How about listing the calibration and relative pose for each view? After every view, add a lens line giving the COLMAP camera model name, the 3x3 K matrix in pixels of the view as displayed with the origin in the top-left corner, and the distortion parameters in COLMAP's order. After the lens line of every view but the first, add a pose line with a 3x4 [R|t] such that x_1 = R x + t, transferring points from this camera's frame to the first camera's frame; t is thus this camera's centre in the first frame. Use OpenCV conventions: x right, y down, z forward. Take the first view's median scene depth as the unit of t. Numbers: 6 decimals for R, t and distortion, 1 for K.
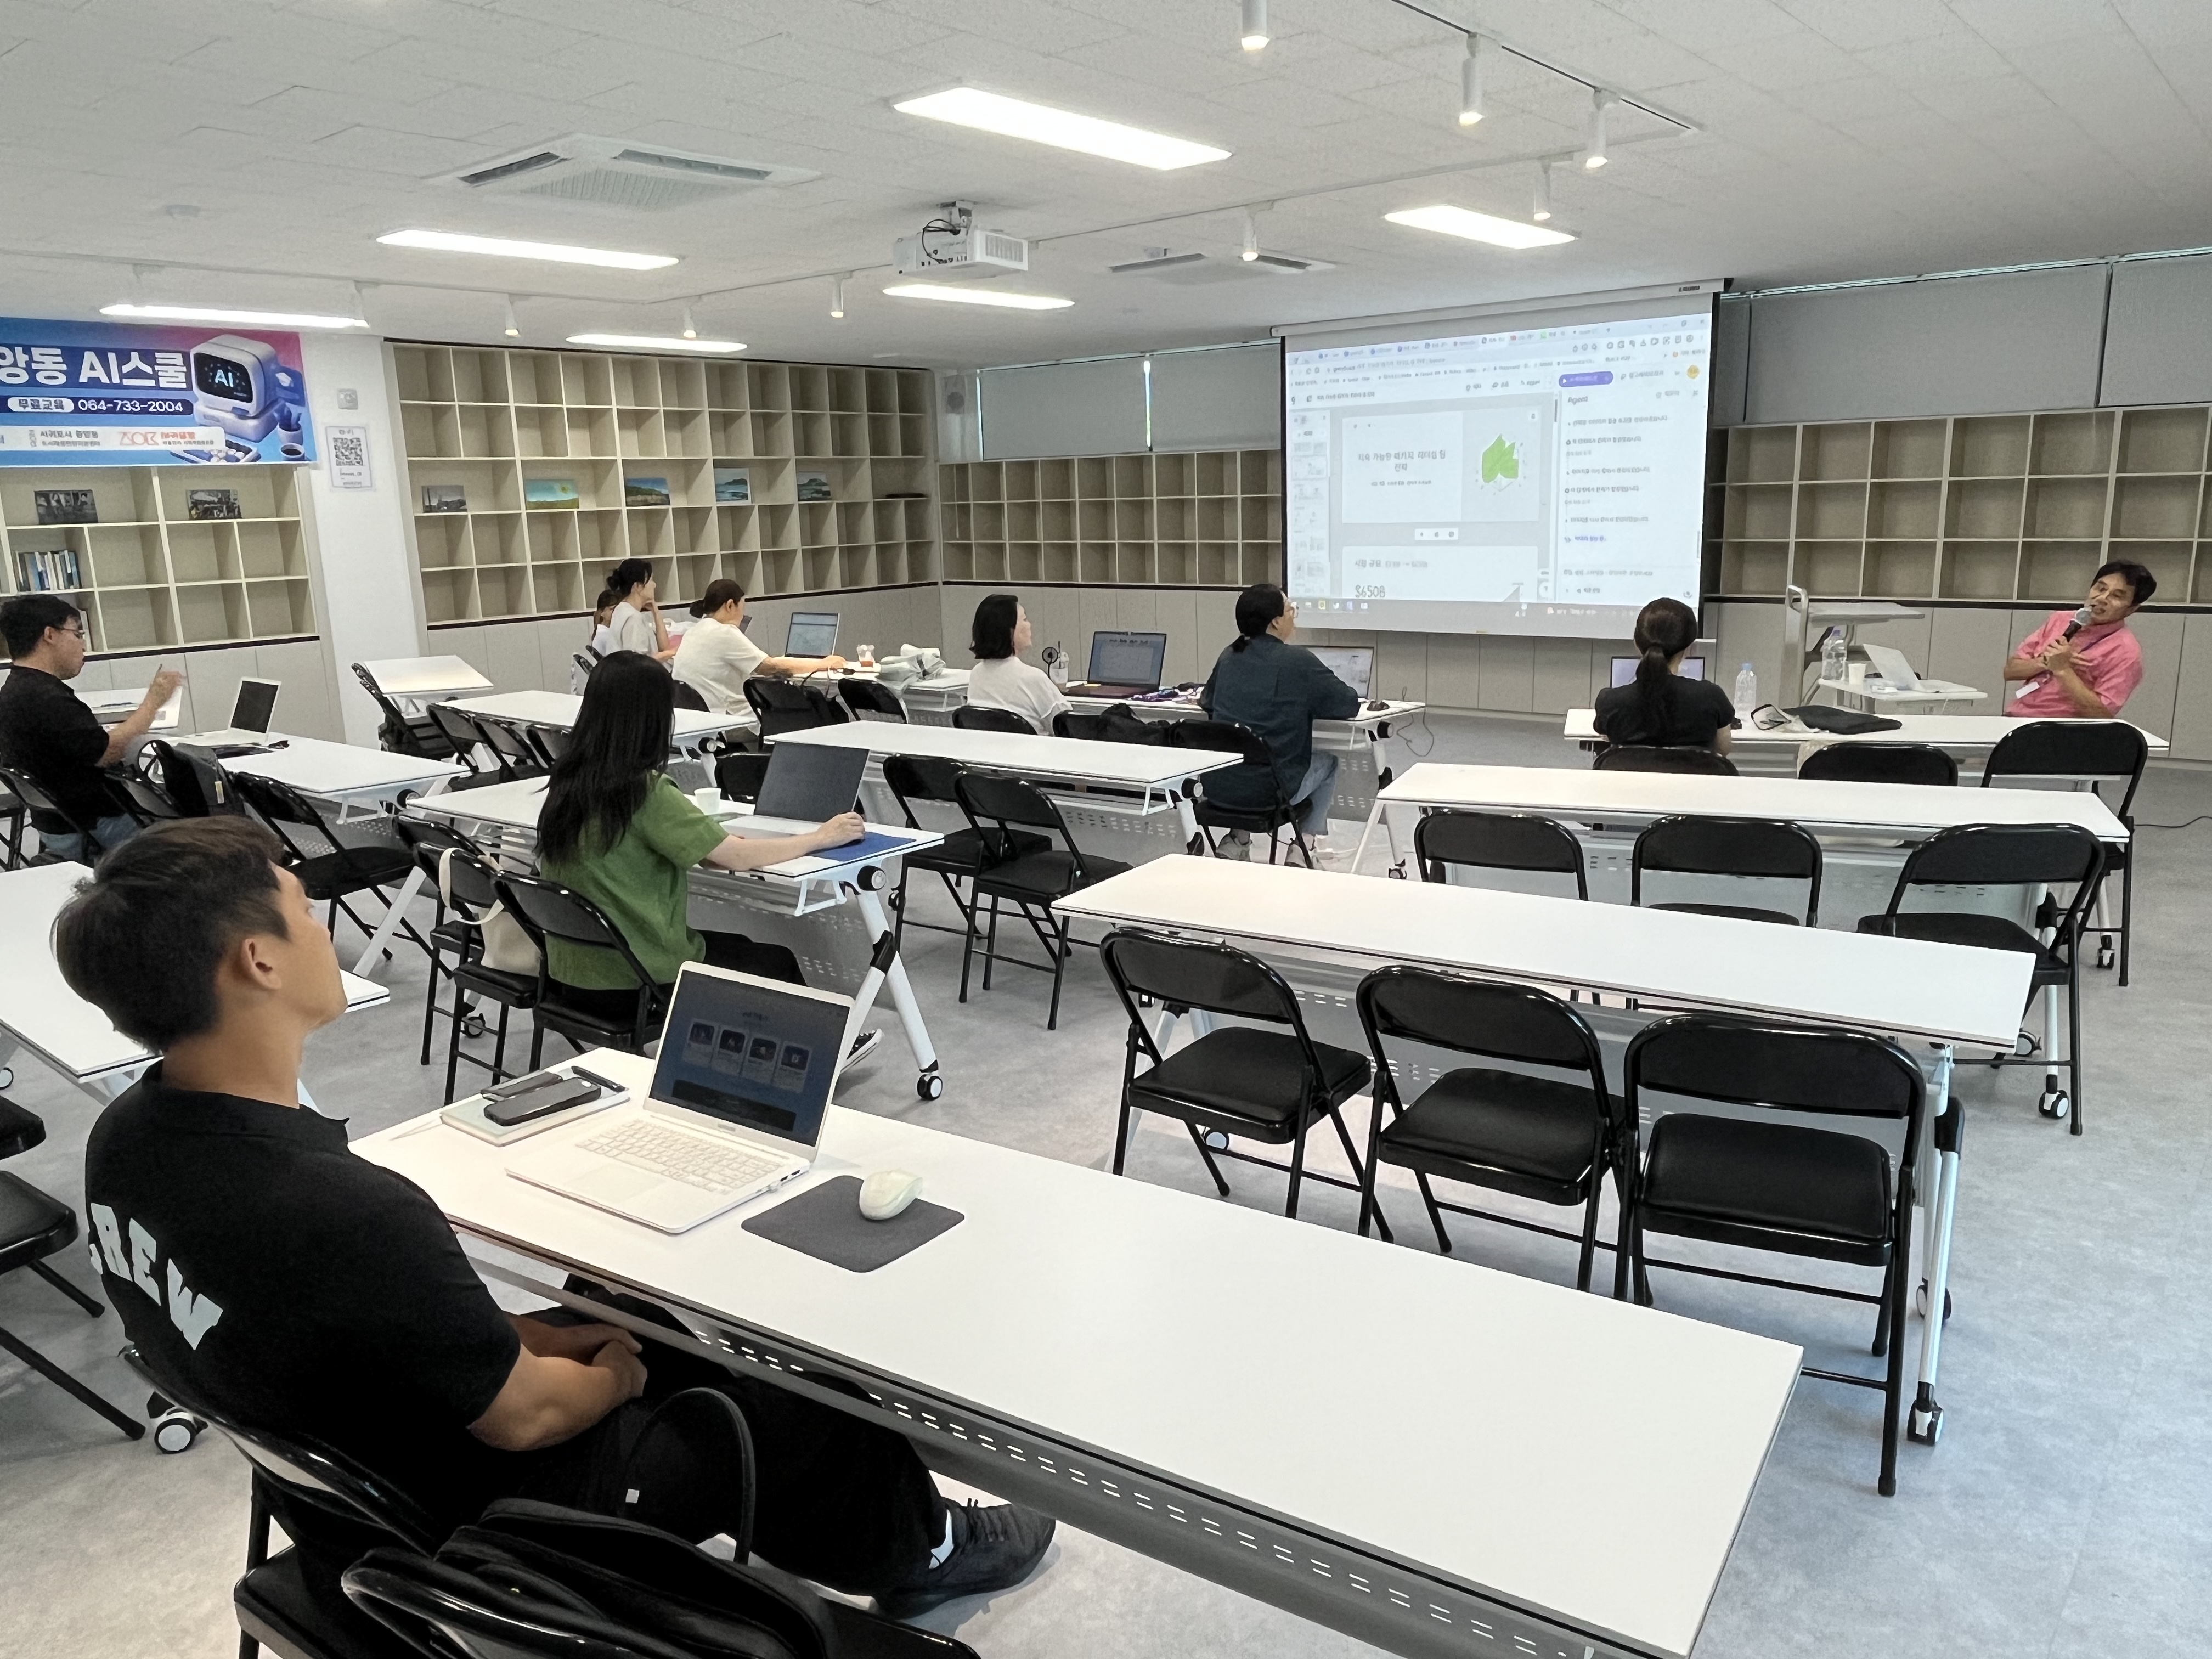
lens RADIAL K [[1540.4, 0, 1112.2], [0, 1540.4, 834.4], [0, 0, 1]] dist [-0.013477, -0.001434]
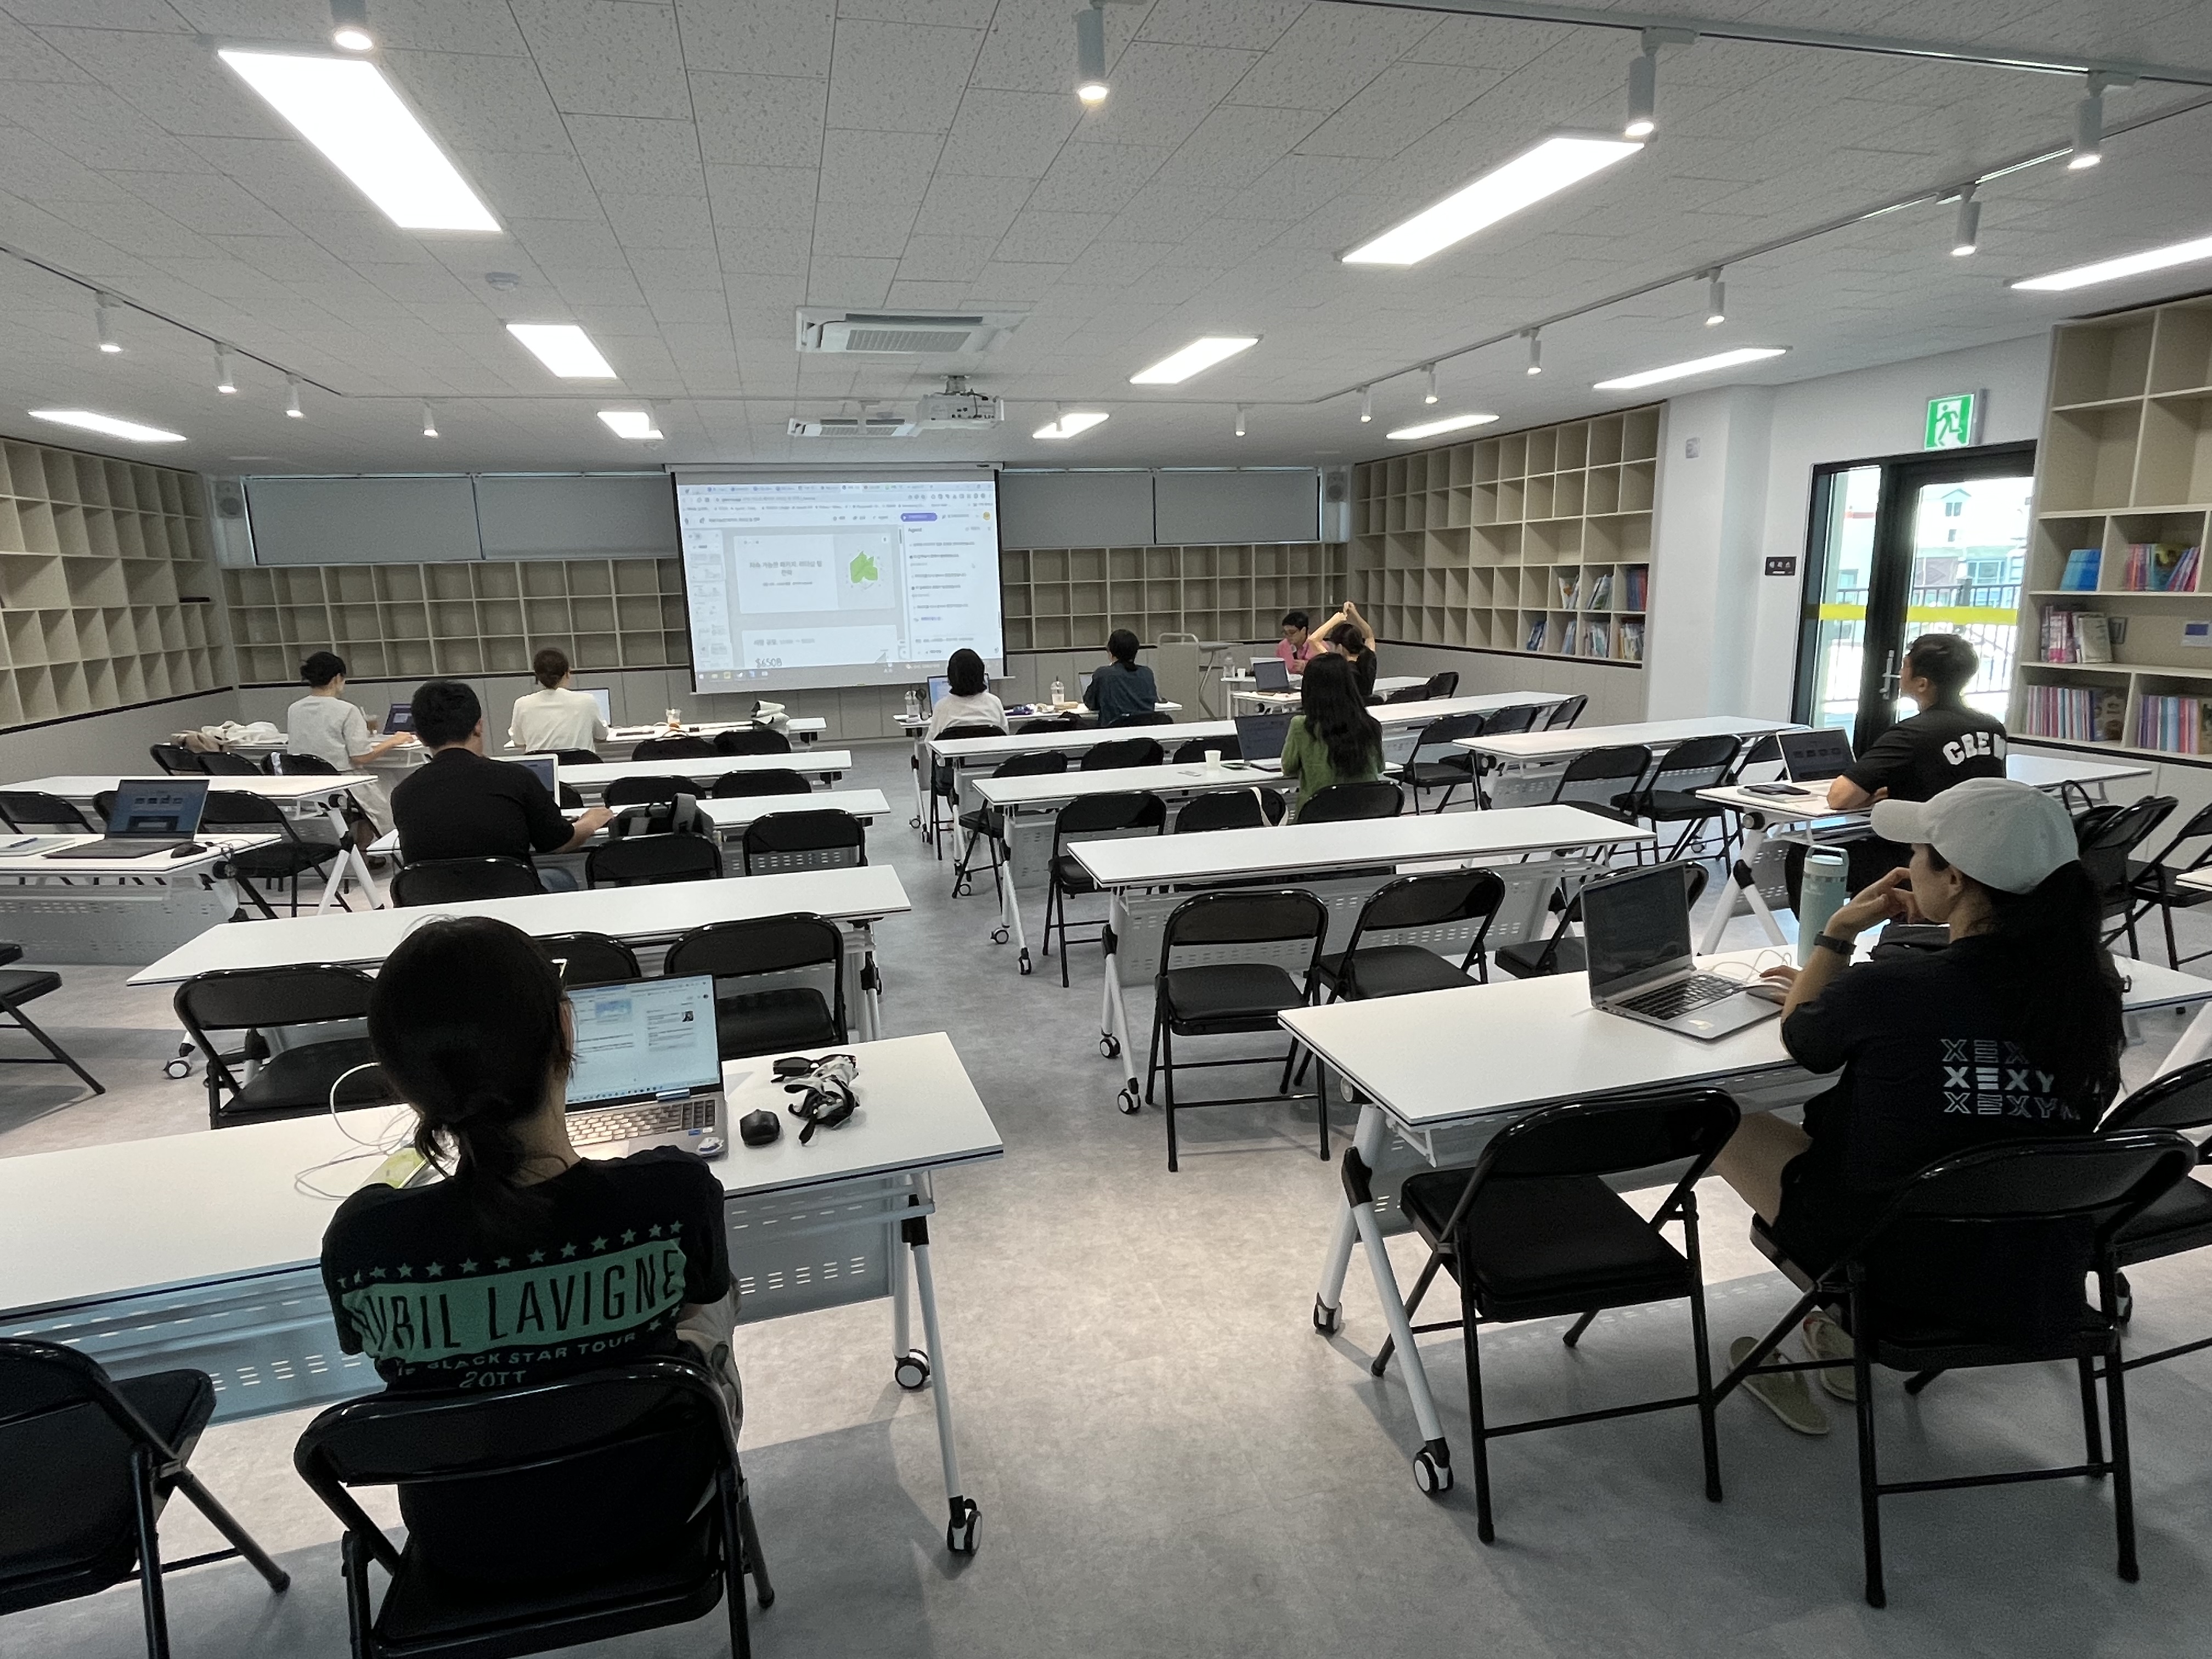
lens RADIAL K [[1196.2, 0, 1100.4], [0, 1196.2, 824.4], [0, 0, 1]] dist [-0.002363, 0.002184]
pose [[0.583932, -0.153922, 0.797077, -0.597075], [0.187700, 0.980854, 0.051903, -0.017967], [-0.789805, 0.119303, 0.601644, 0.158218]]
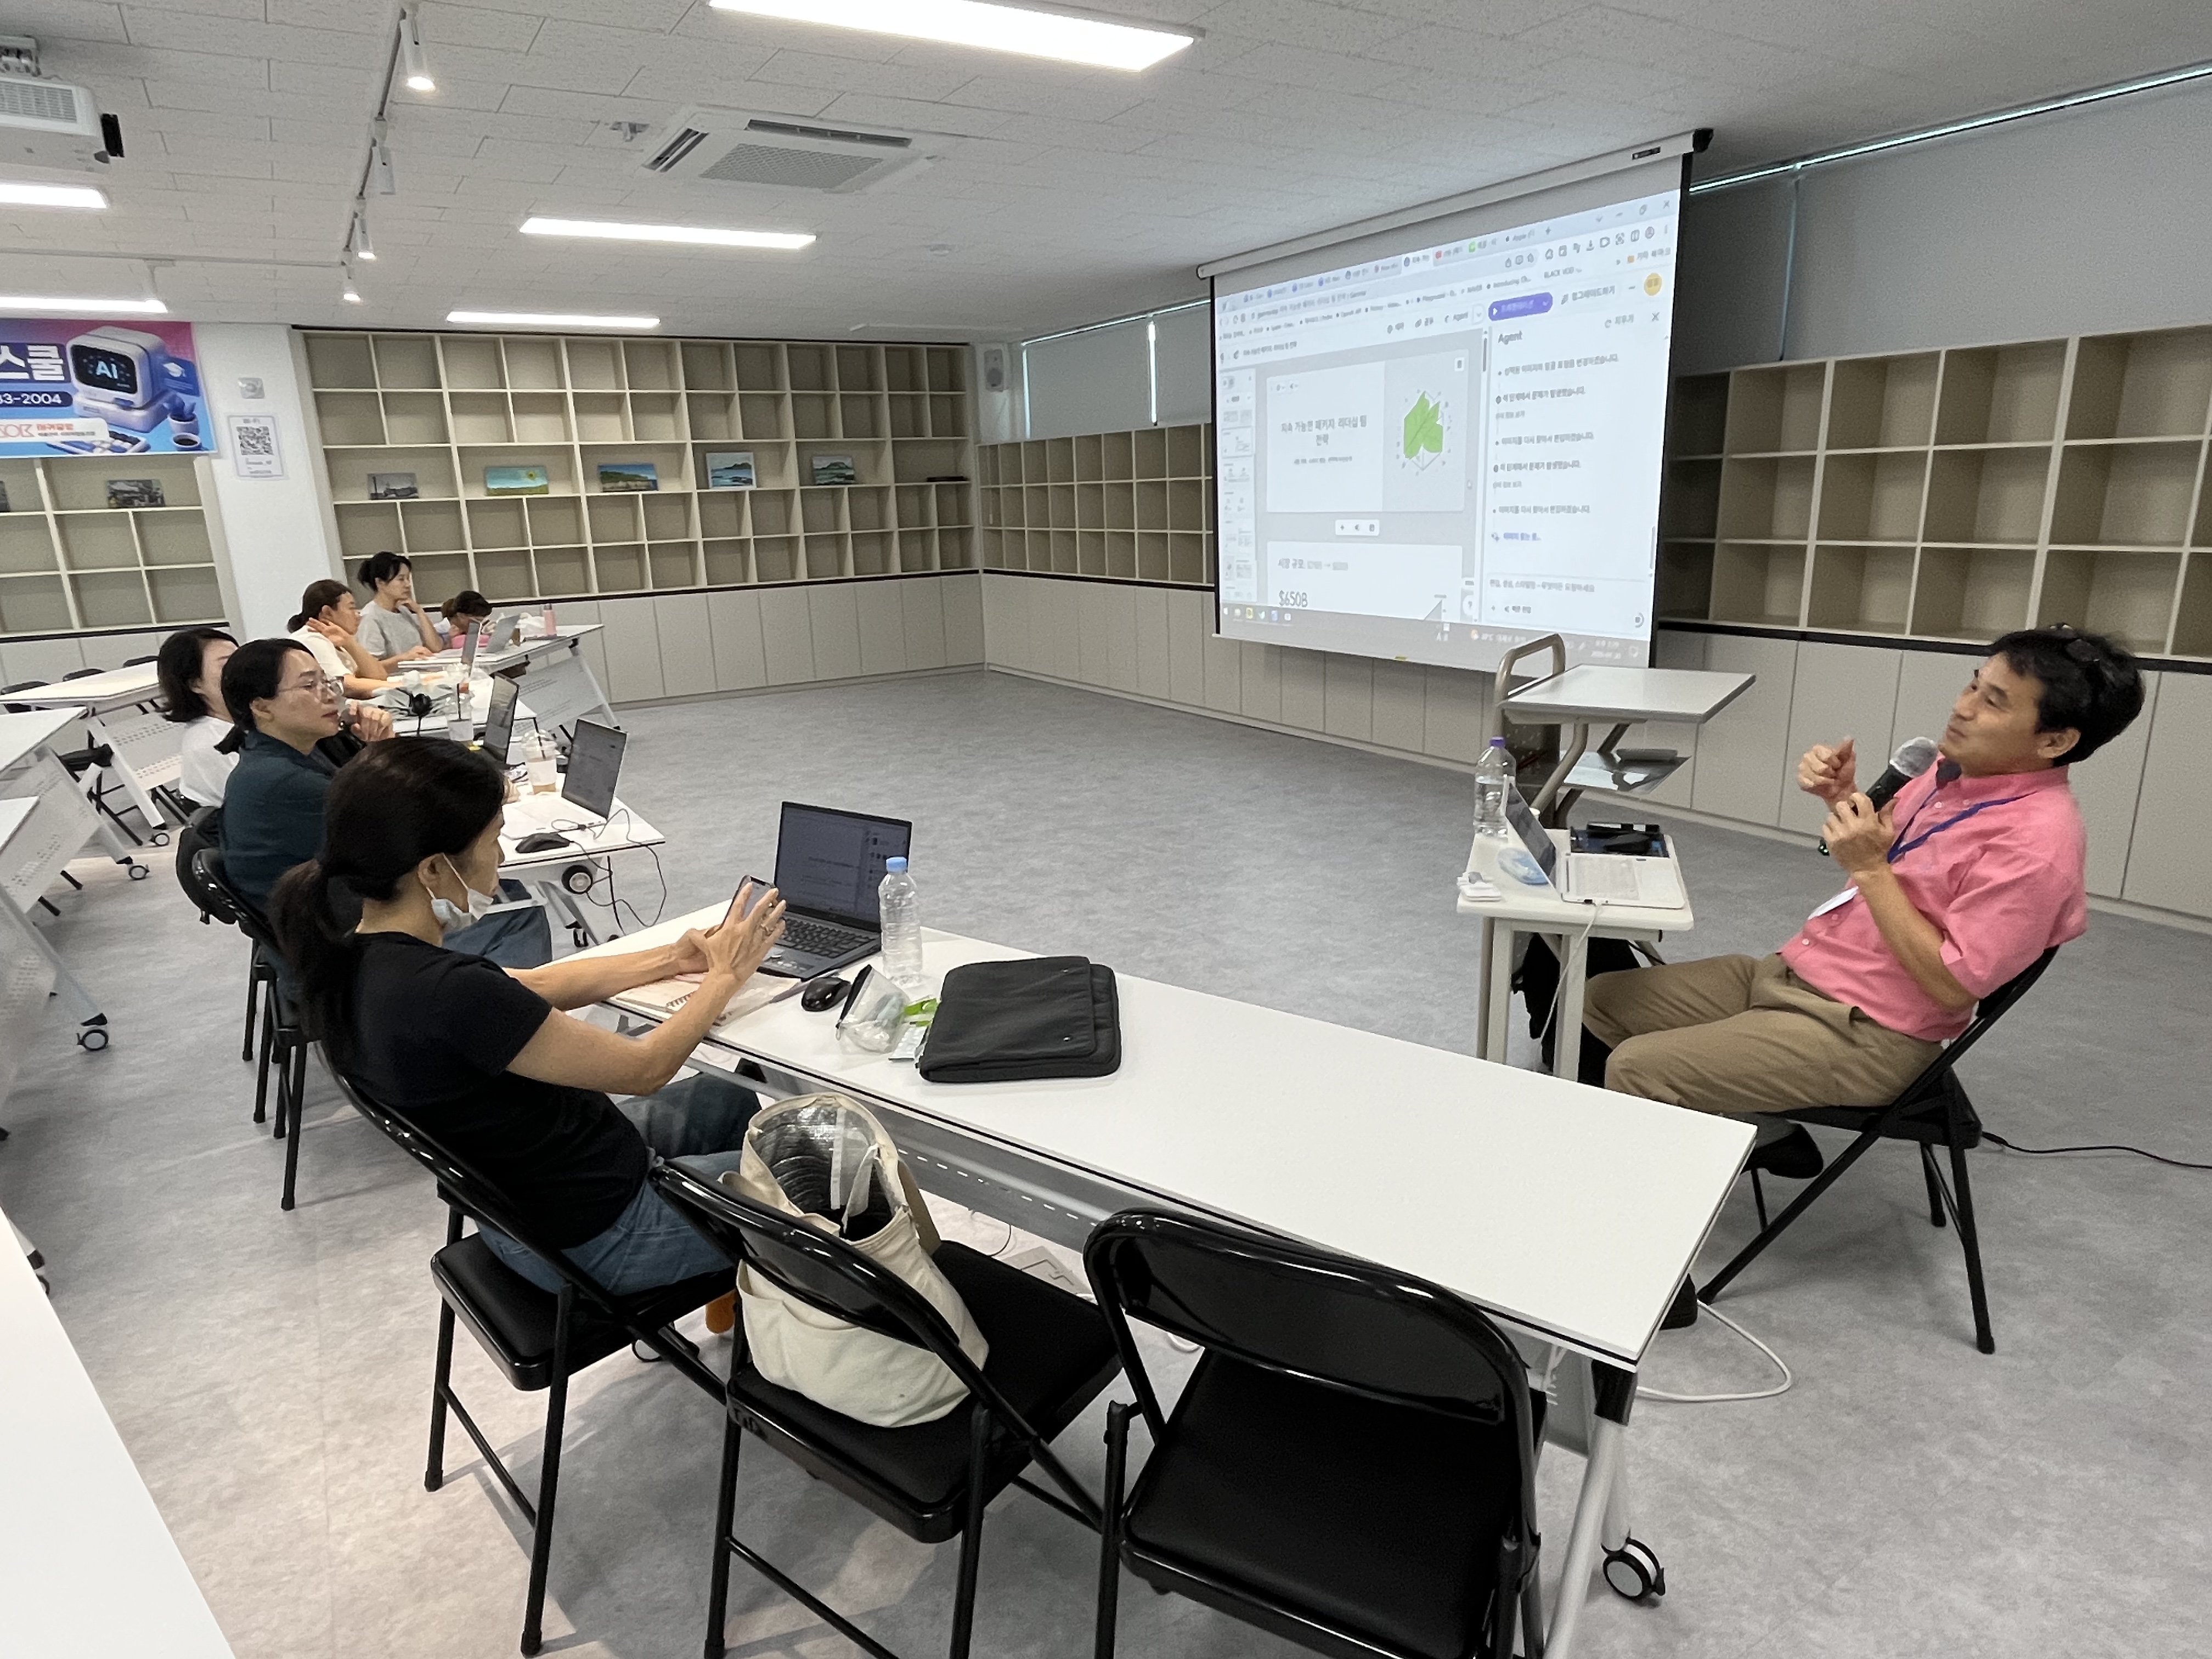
lens RADIAL K [[1305.3, 0, 1091.2], [0, 1305.3, 835.5], [0, 0, 1]] dist [-0.000703, -0.002689]
pose [[0.943104, 0.080851, -0.322519, 0.332468], [-0.063275, 0.995901, 0.064631, -0.081657], [0.326422, -0.040546, 0.944354, 0.361716]]
